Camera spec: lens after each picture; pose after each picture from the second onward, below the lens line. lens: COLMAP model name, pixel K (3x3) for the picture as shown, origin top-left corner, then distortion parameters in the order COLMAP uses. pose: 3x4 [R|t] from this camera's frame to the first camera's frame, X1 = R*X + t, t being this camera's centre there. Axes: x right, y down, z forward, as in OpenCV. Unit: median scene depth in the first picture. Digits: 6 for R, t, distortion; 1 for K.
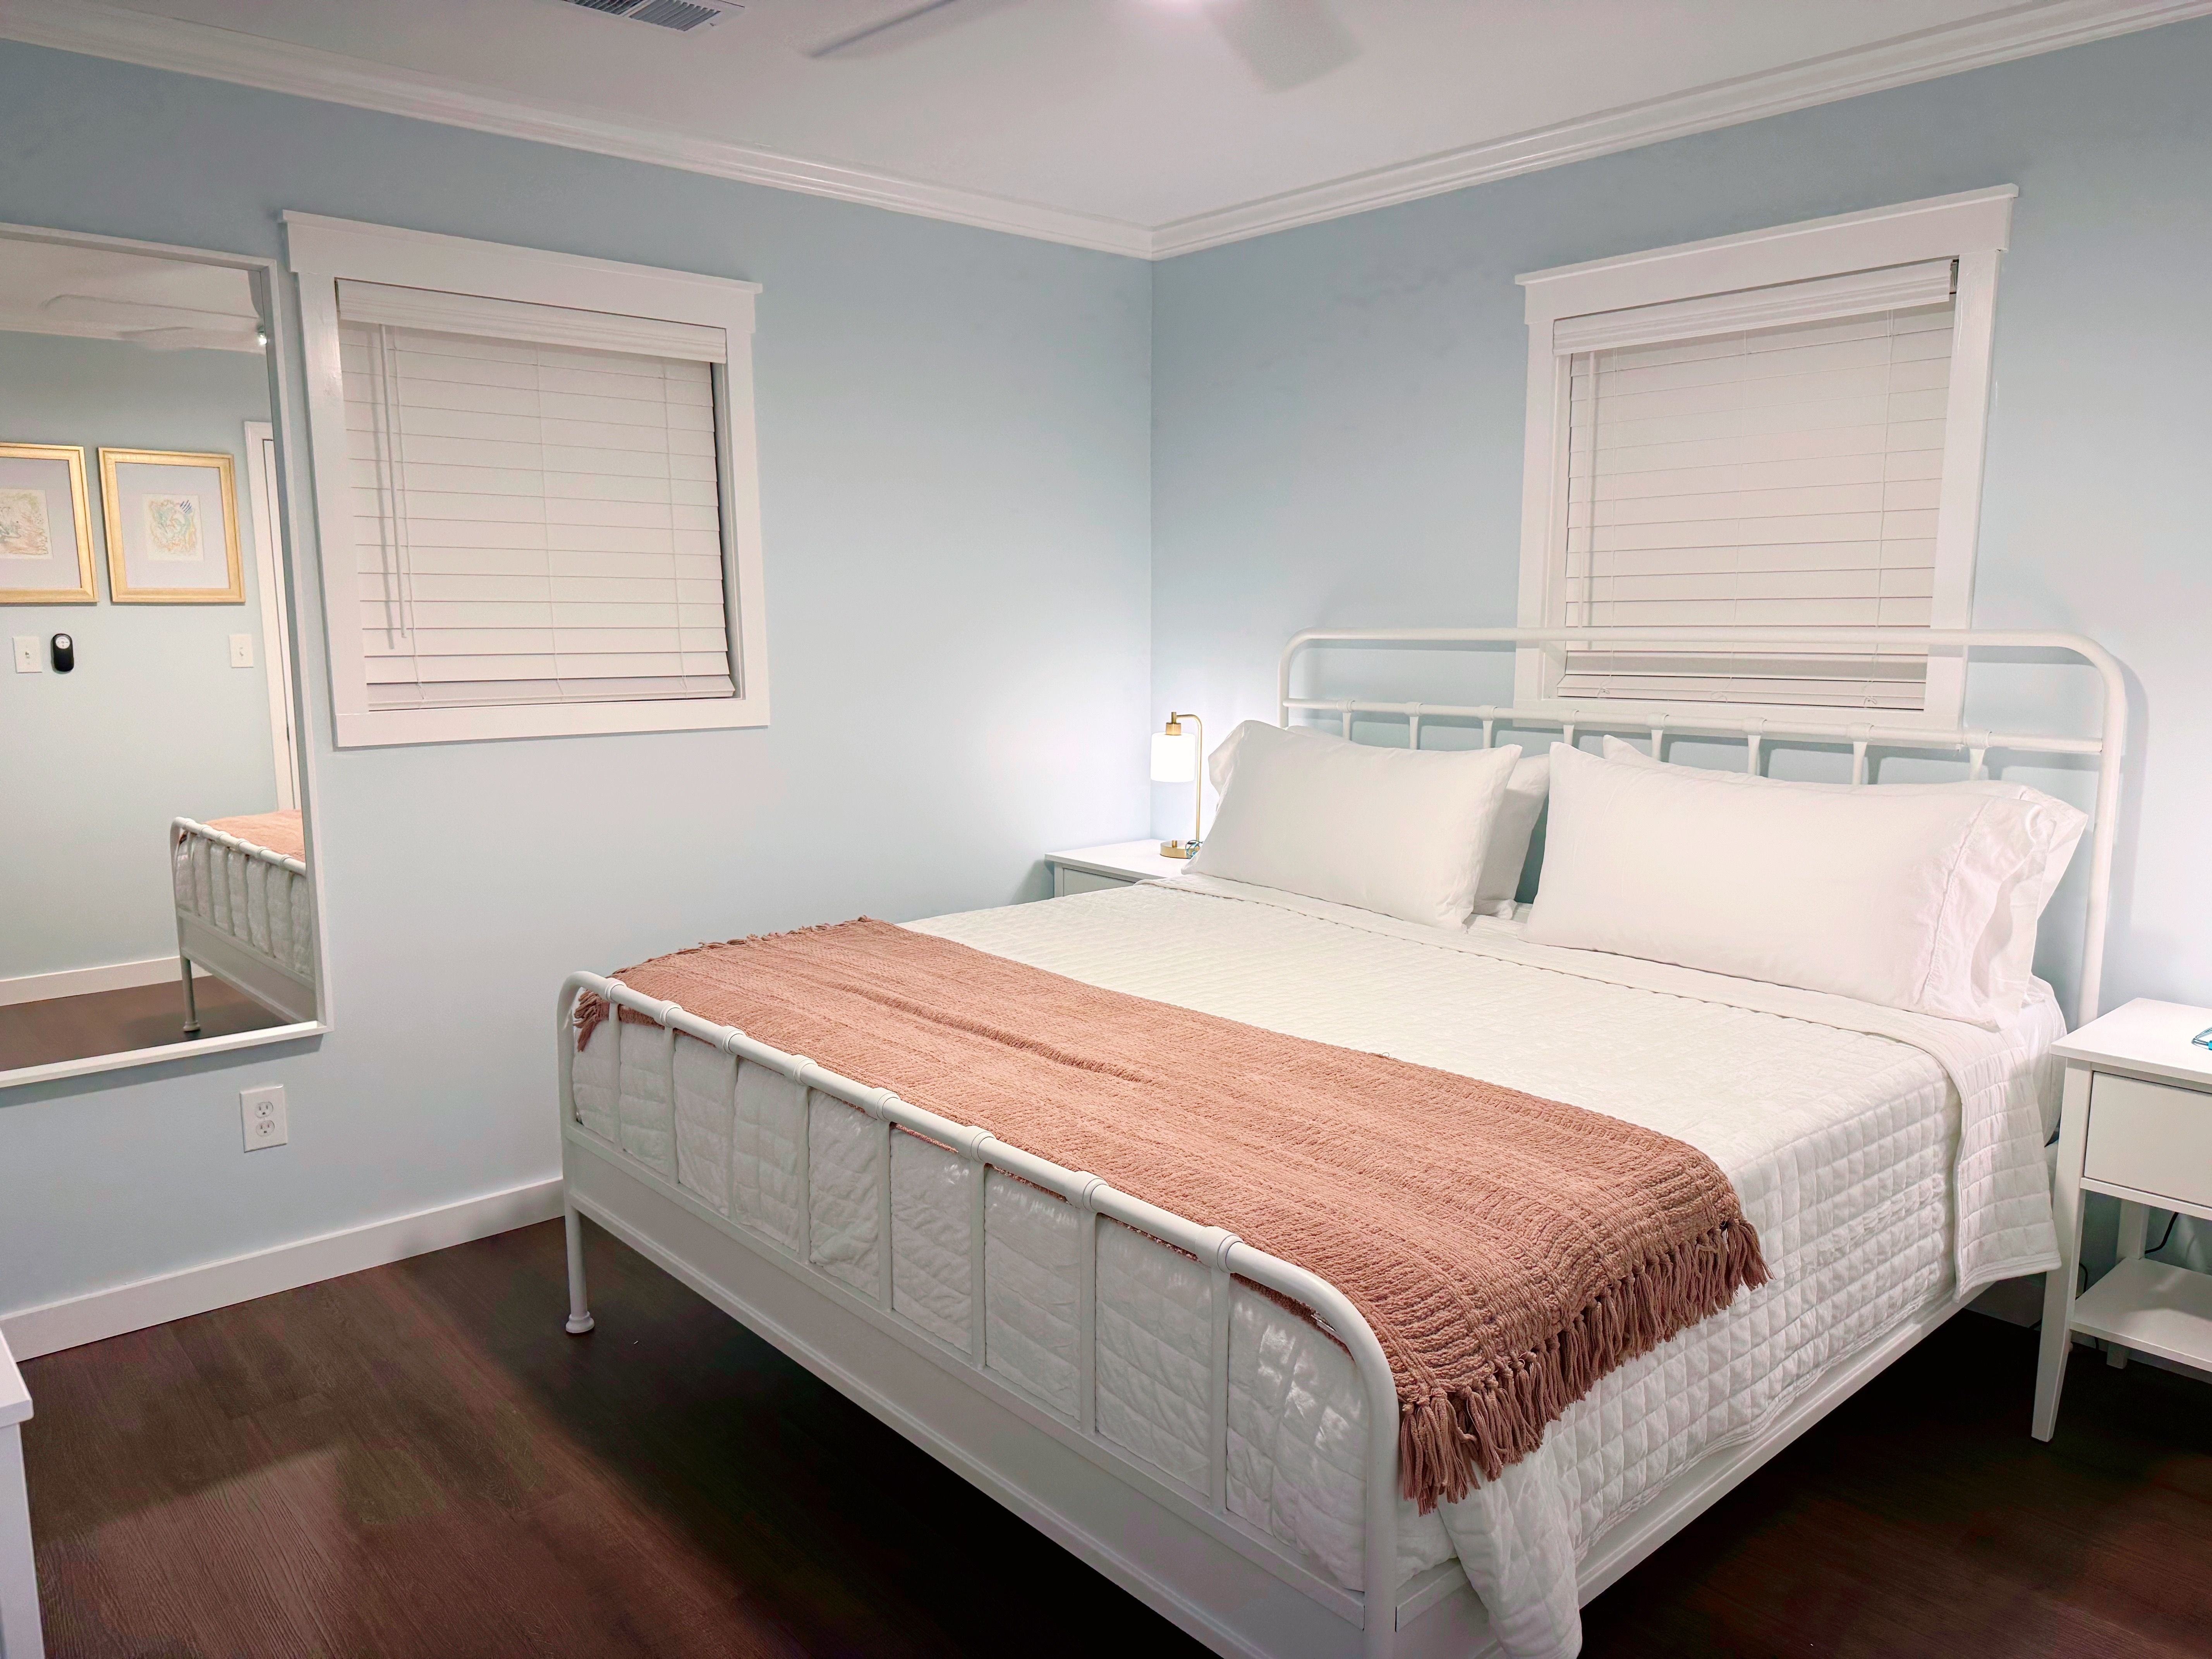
lens RADIAL K [[1541.1, 0, 1097.8], [0, 1541.1, 844.4], [0, 0, 1]] dist [0.156871, -0.309079]
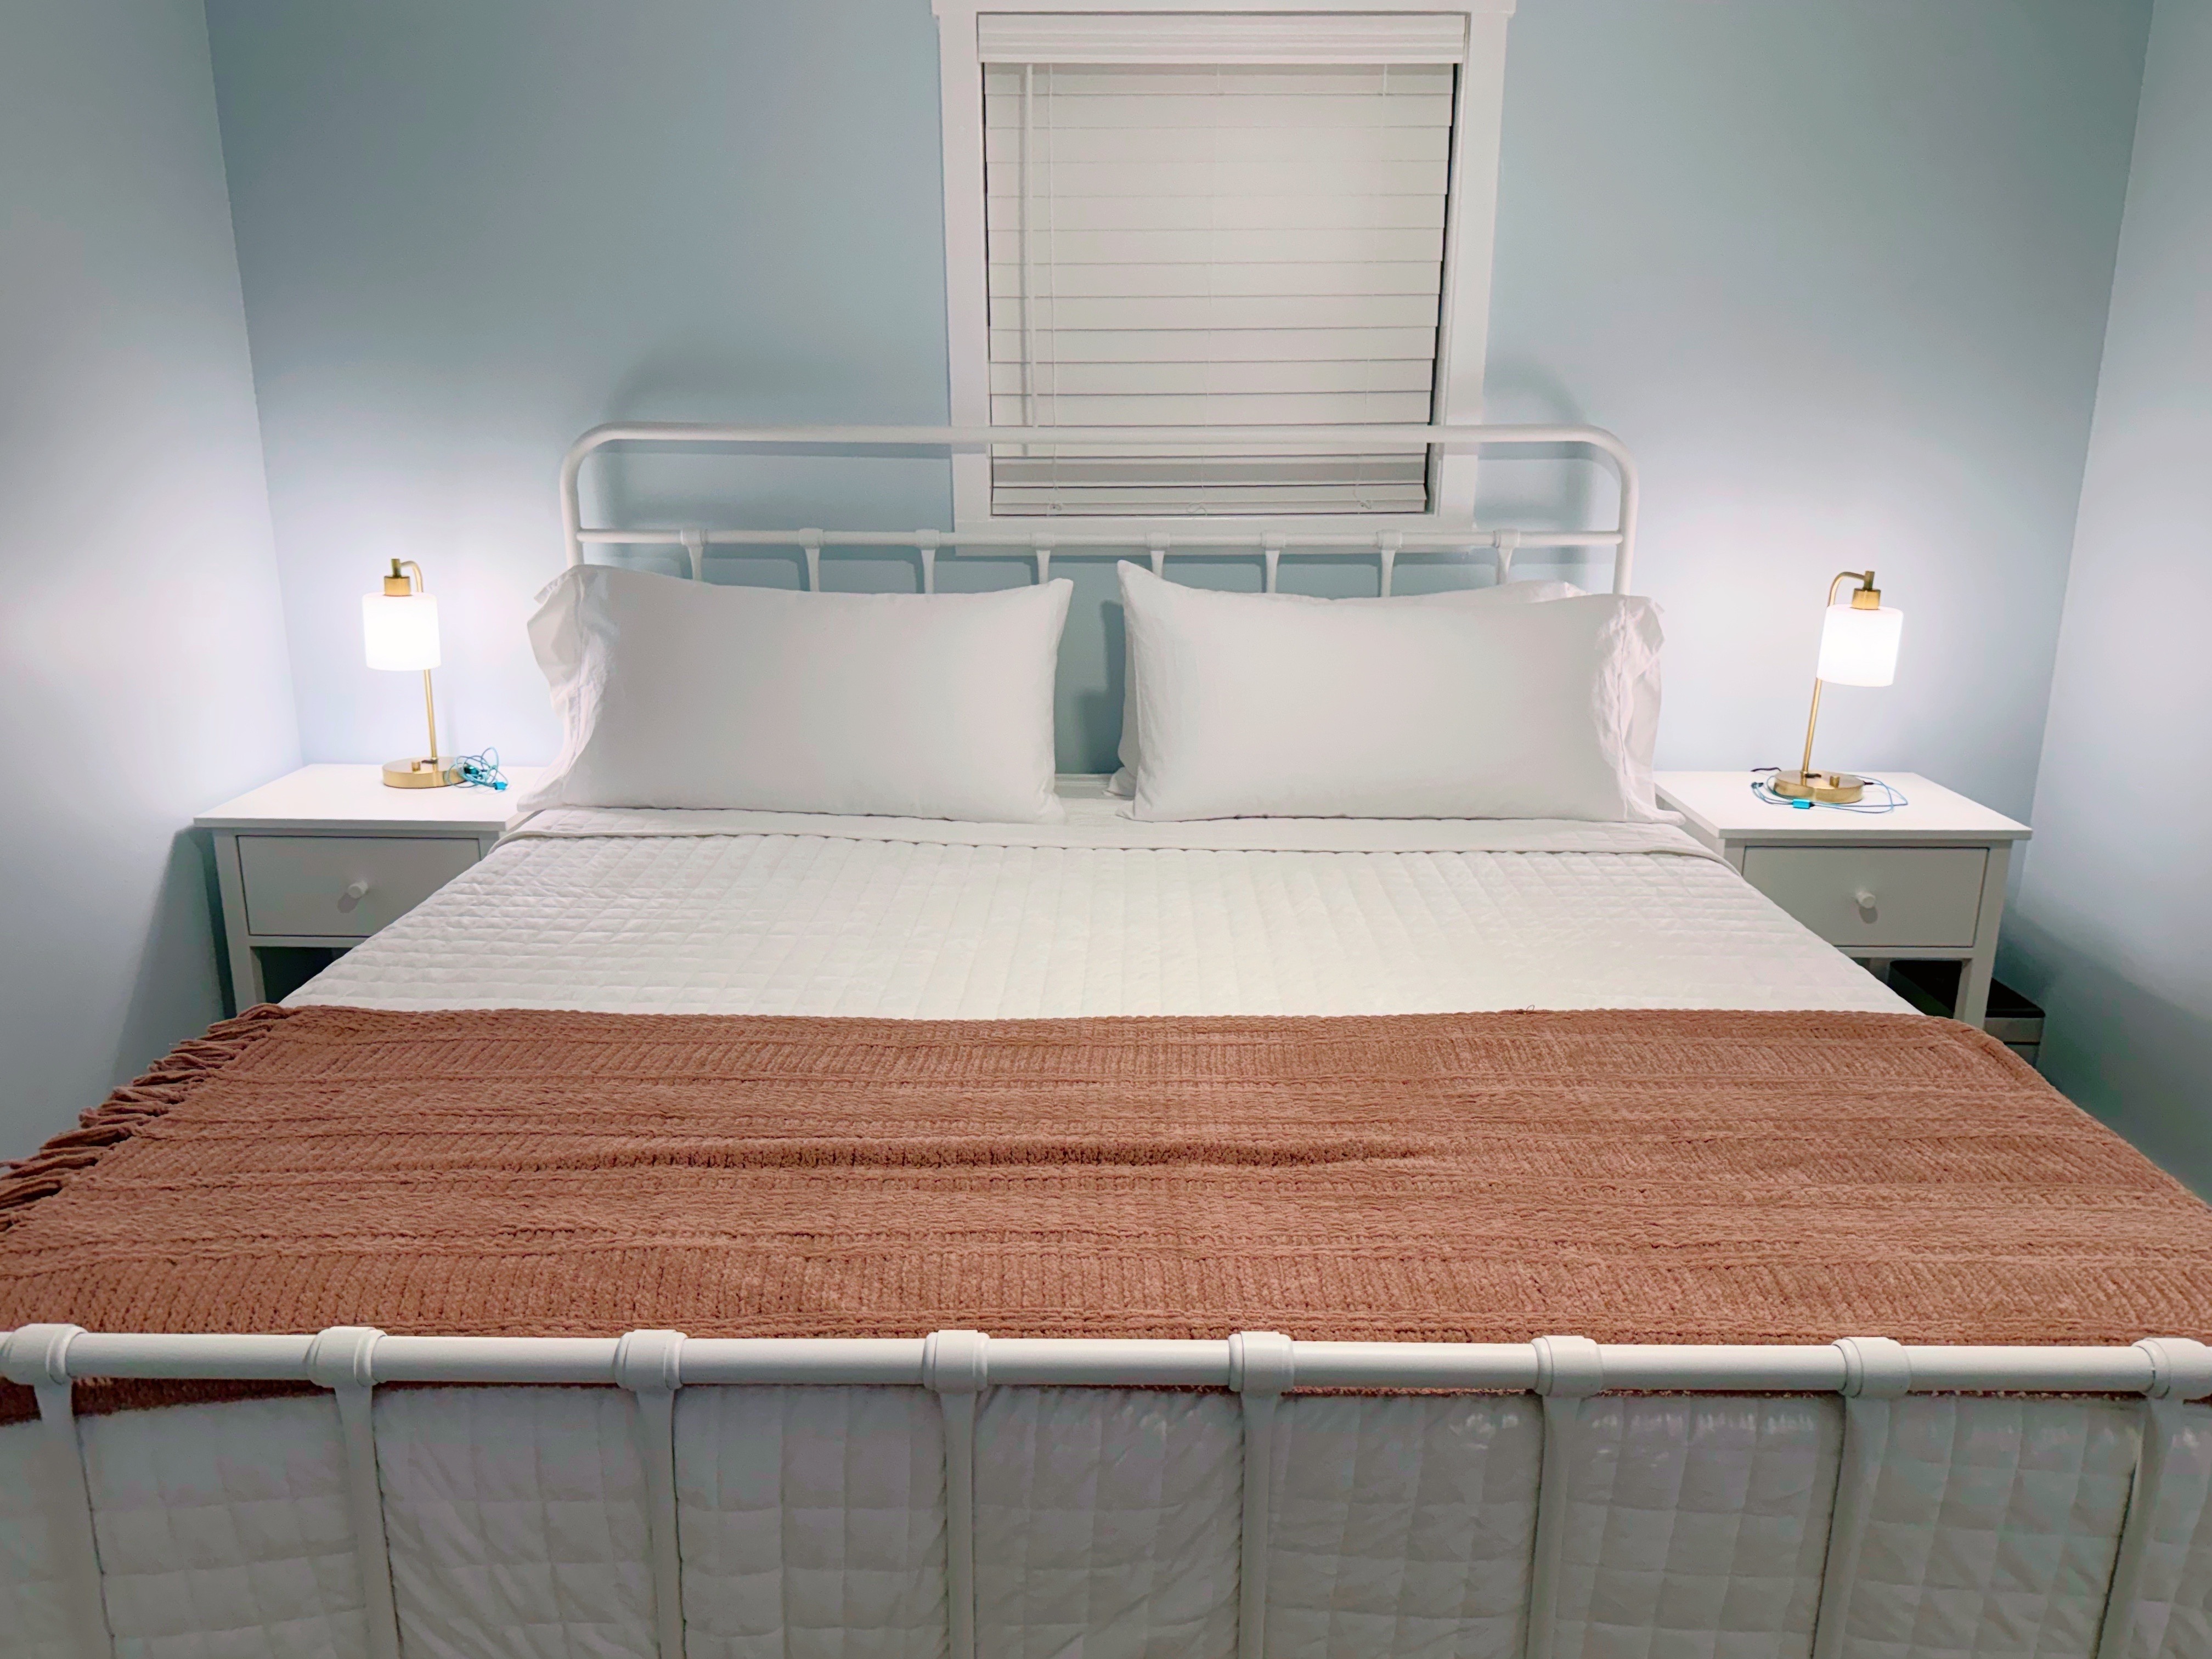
lens RADIAL K [[1612.3, 0, 1131.9], [0, 1612.3, 840.7], [0, 0, 1]] dist [0.093557, -0.120751]
pose [[0.658755, -0.187129, 0.728714, -0.449573], [0.107264, 0.982040, 0.155216, -0.077090], [-0.744672, -0.024085, 0.666996, 0.574797]]
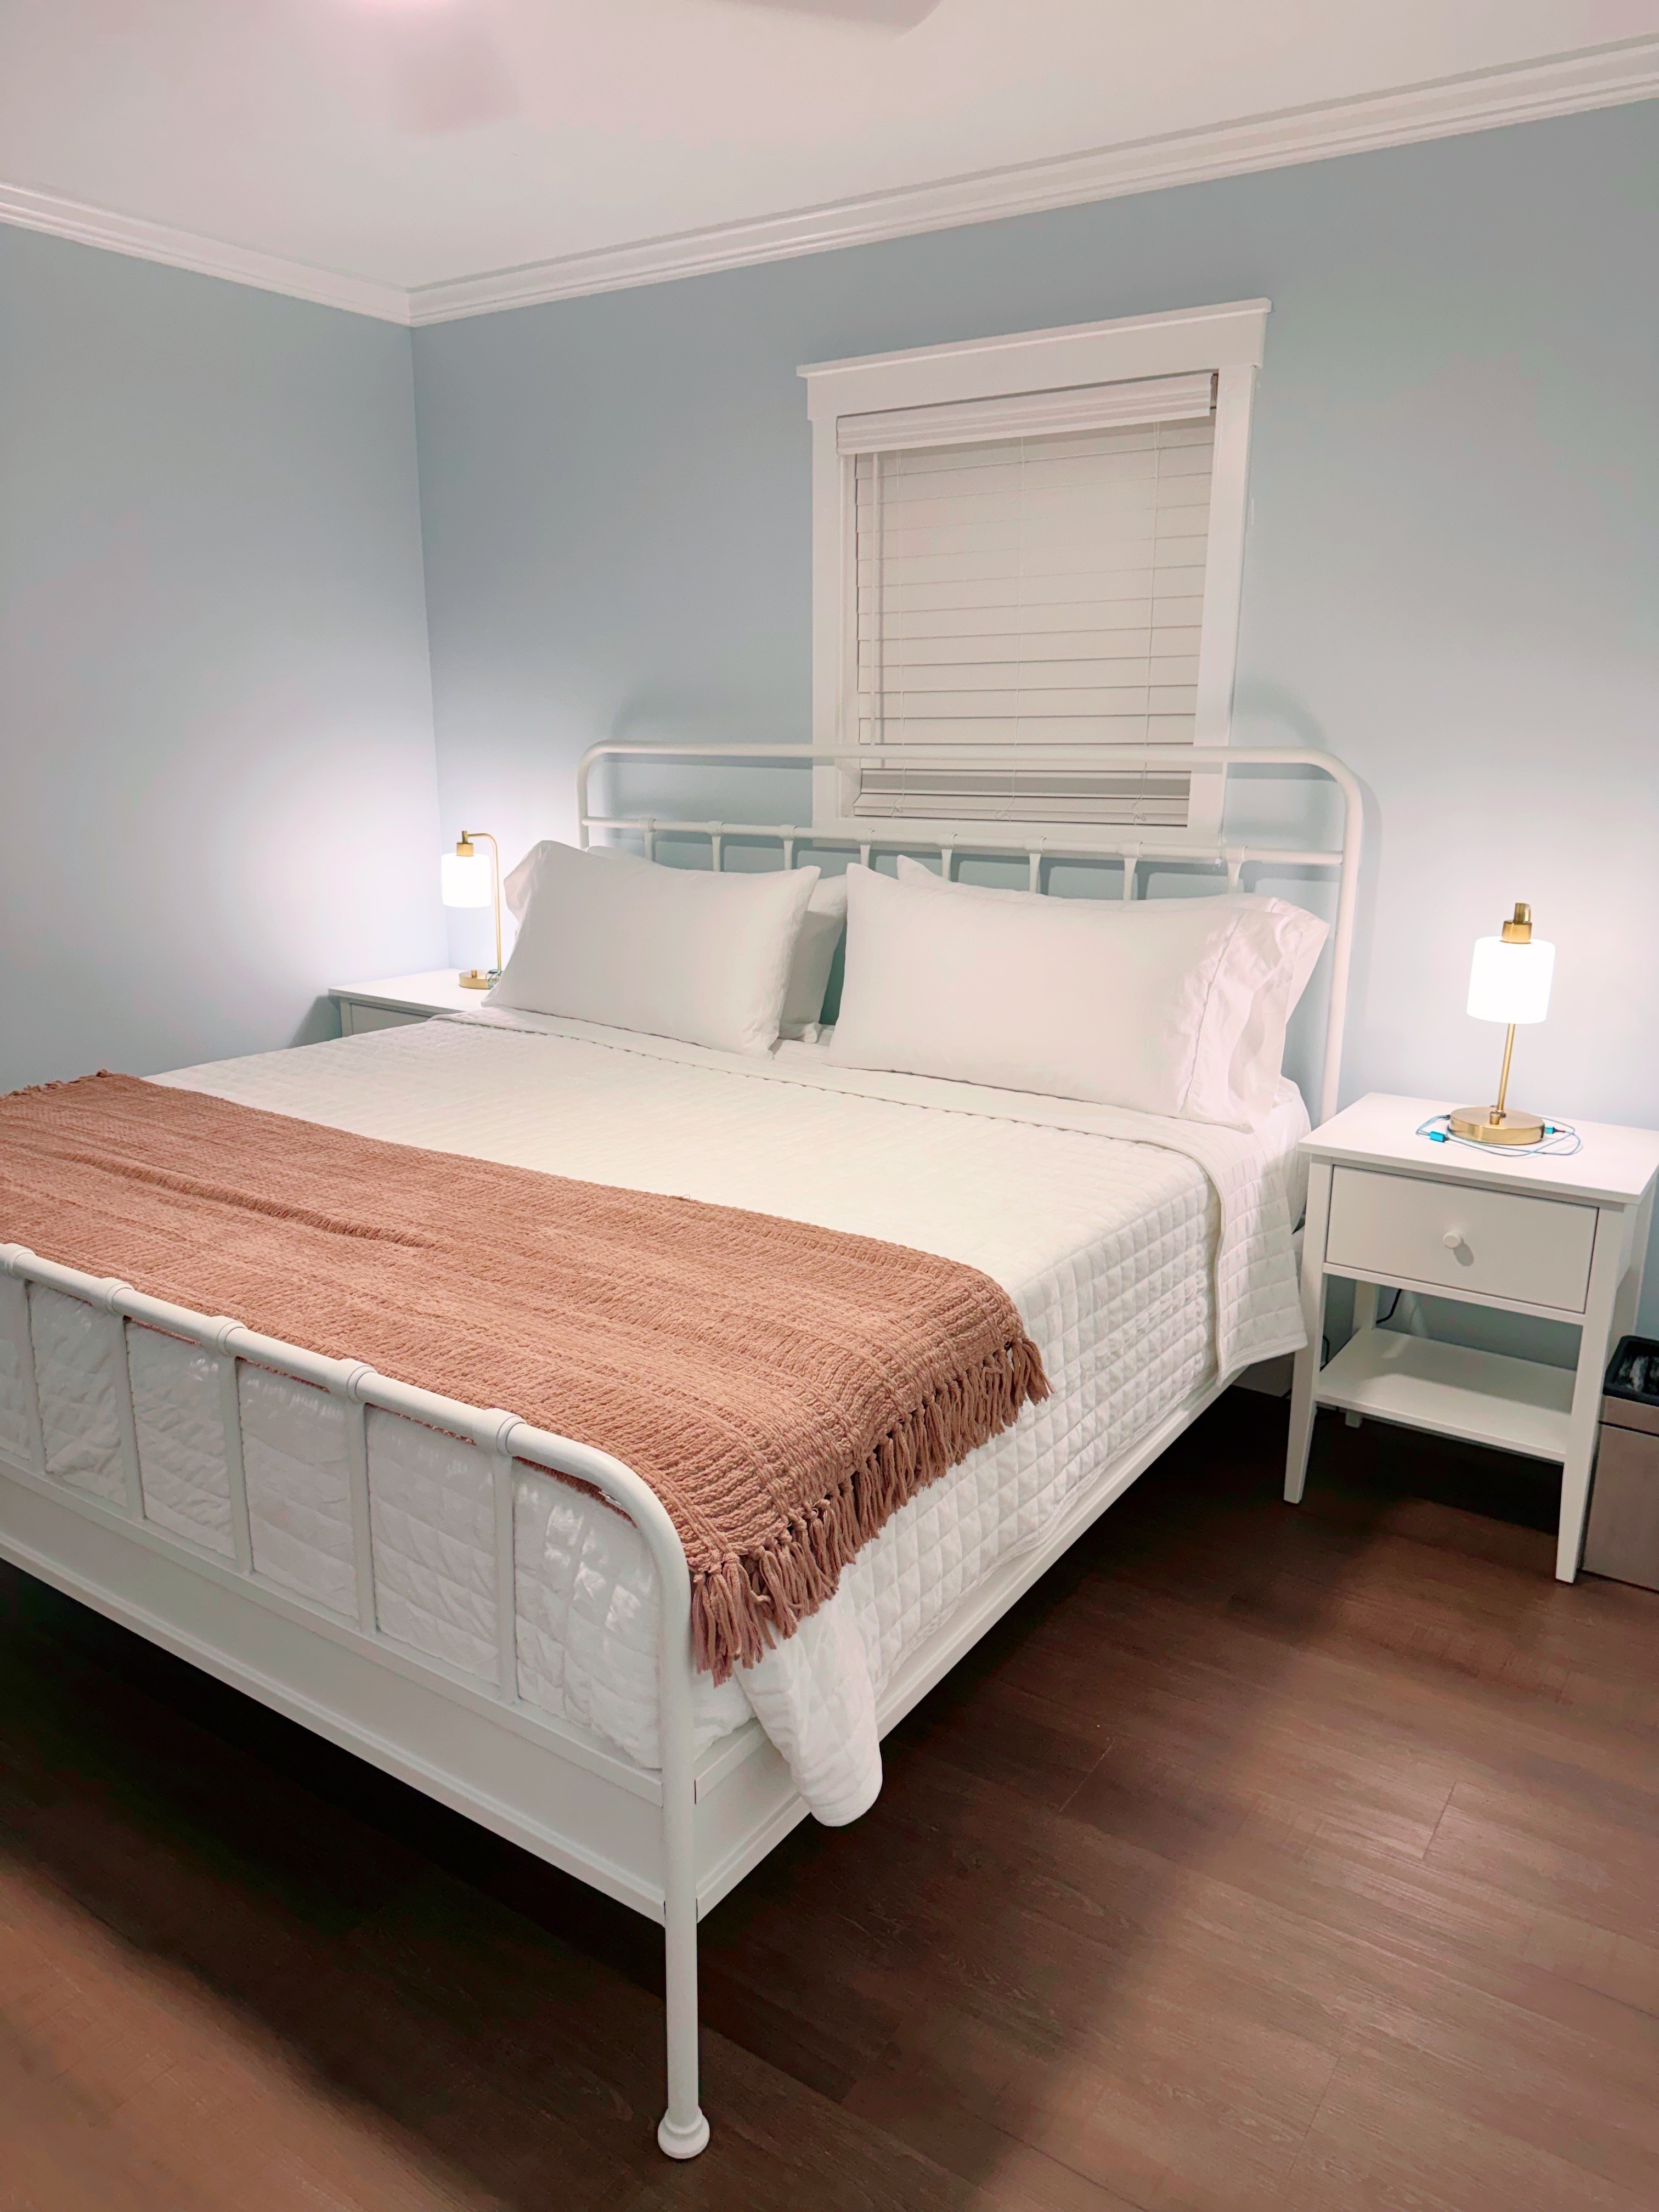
lens RADIAL K [[1548.7, 0, 805.3], [0, 1548.7, 1101.0], [0, 0, 1]] dist [0.136404, -0.247715]
pose [[0.969977, -0.051483, 0.237687, 0.028981], [0.029855, 0.995152, 0.093711, -0.011198], [-0.241359, -0.083802, 0.966811, 0.050279]]
